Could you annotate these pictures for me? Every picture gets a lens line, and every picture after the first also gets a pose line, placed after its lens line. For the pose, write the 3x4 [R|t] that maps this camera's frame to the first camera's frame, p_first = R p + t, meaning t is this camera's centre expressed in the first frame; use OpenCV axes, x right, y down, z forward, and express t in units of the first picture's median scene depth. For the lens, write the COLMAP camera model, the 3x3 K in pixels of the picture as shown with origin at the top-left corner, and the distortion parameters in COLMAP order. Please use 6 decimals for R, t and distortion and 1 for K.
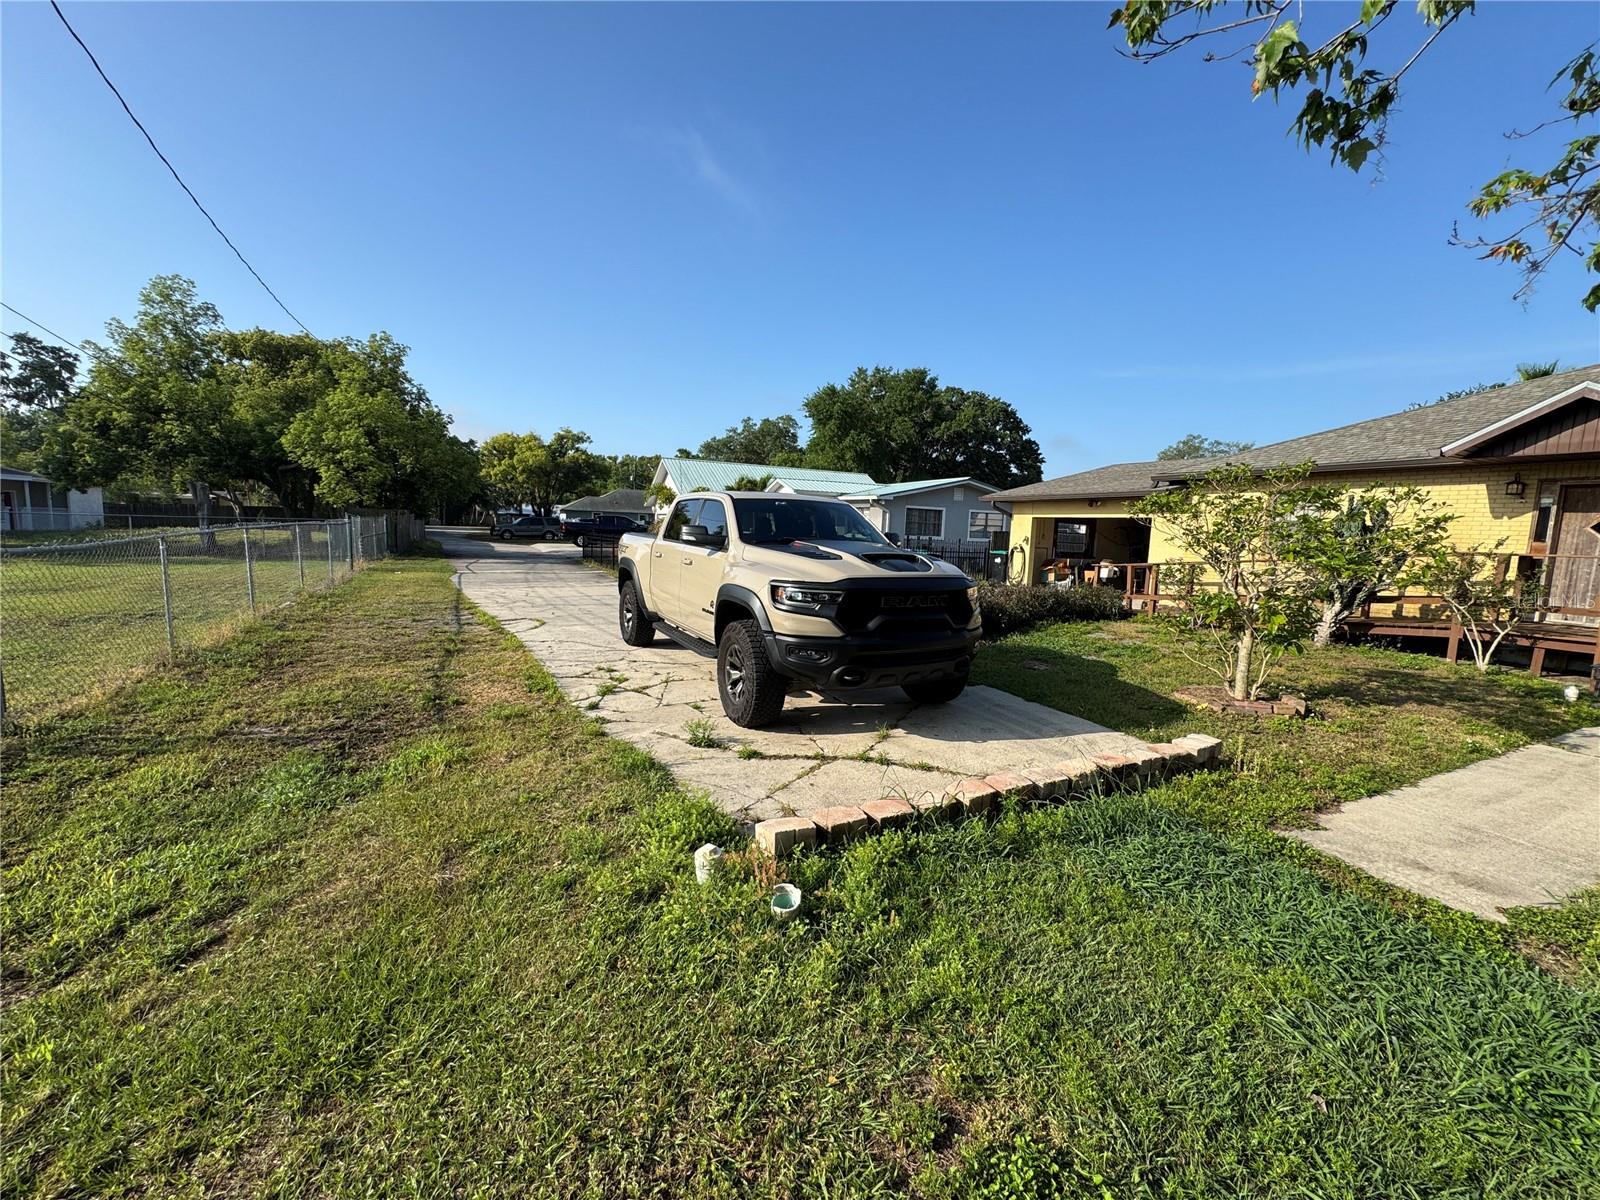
lens RADIAL K [[641.1, 0, 797.0], [0, 641.1, 603.3], [0, 0, 1]] dist [-0.000849, 0.000302]
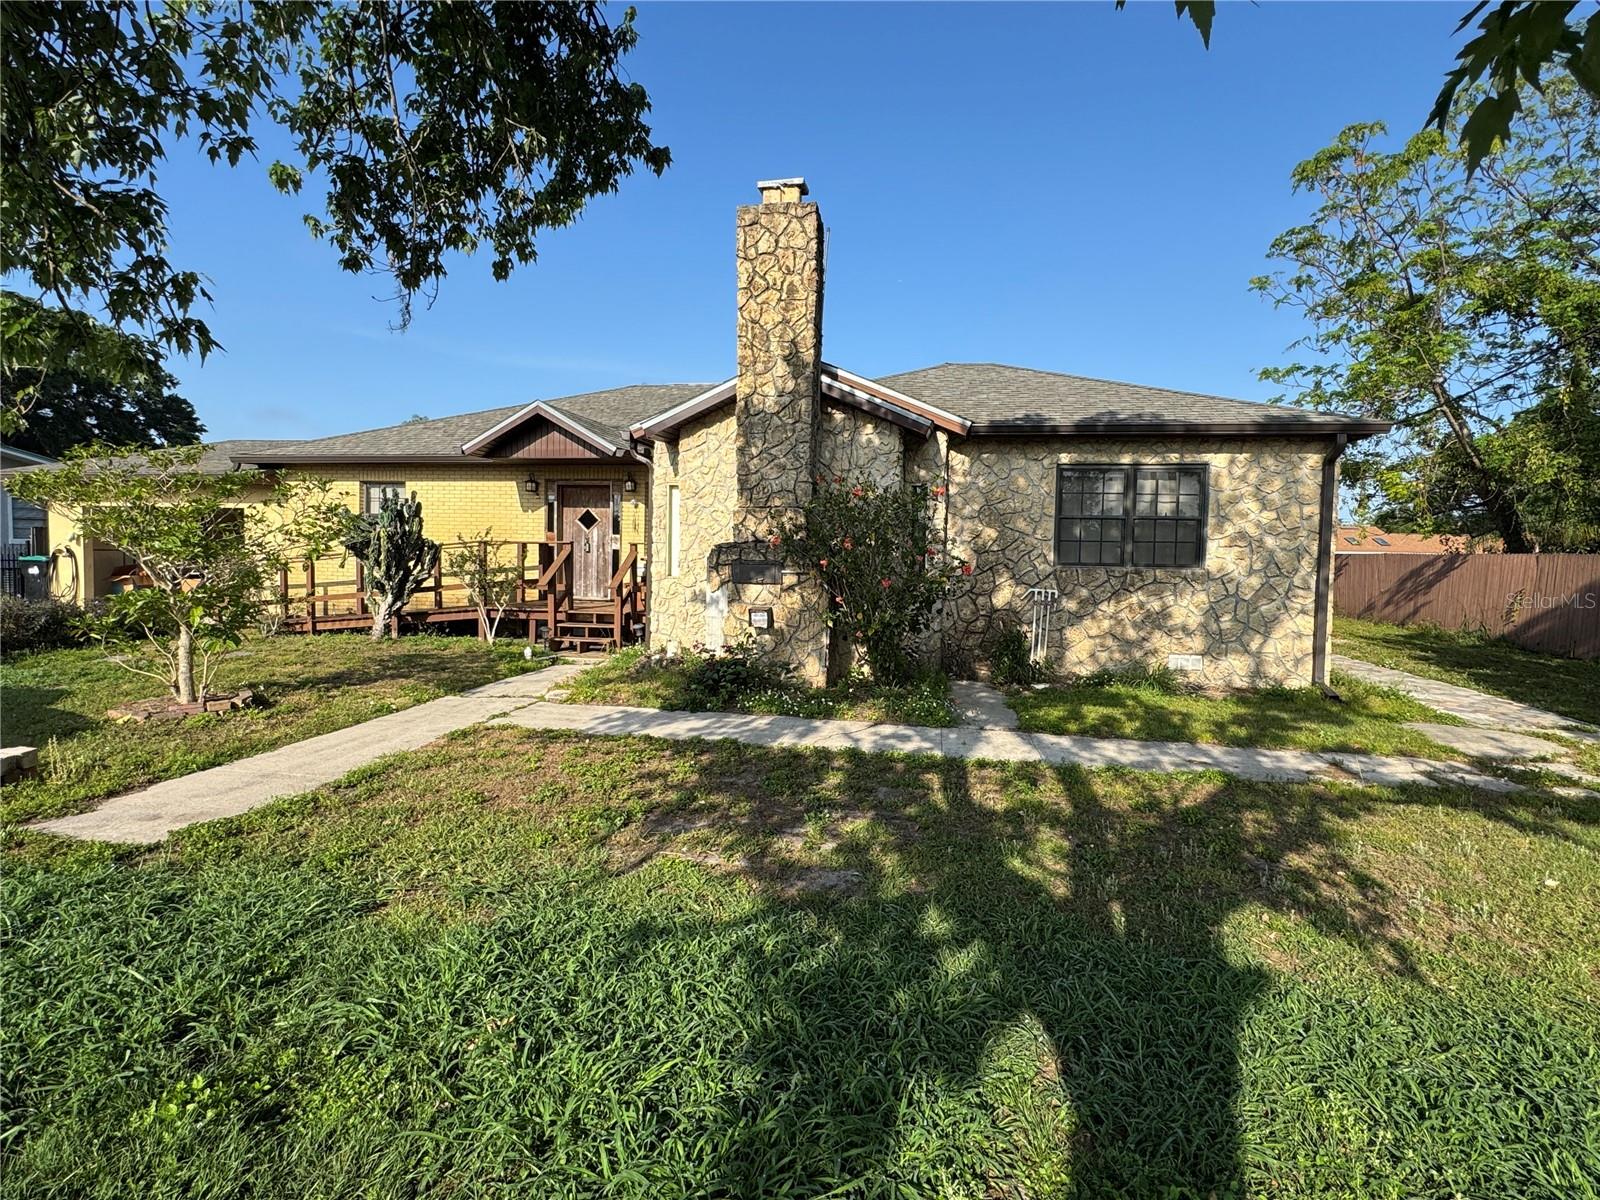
lens RADIAL K [[832.4, 0, 800.0], [0, 832.4, 600.0], [0, 0, 1]] dist [-0.000972, -0.000013]
pose [[0.595750, -0.073366, 0.799812, 0.193272], [0.095212, 0.995249, 0.020373, 0.043087], [-0.797507, 0.064014, 0.599905, -0.288240]]
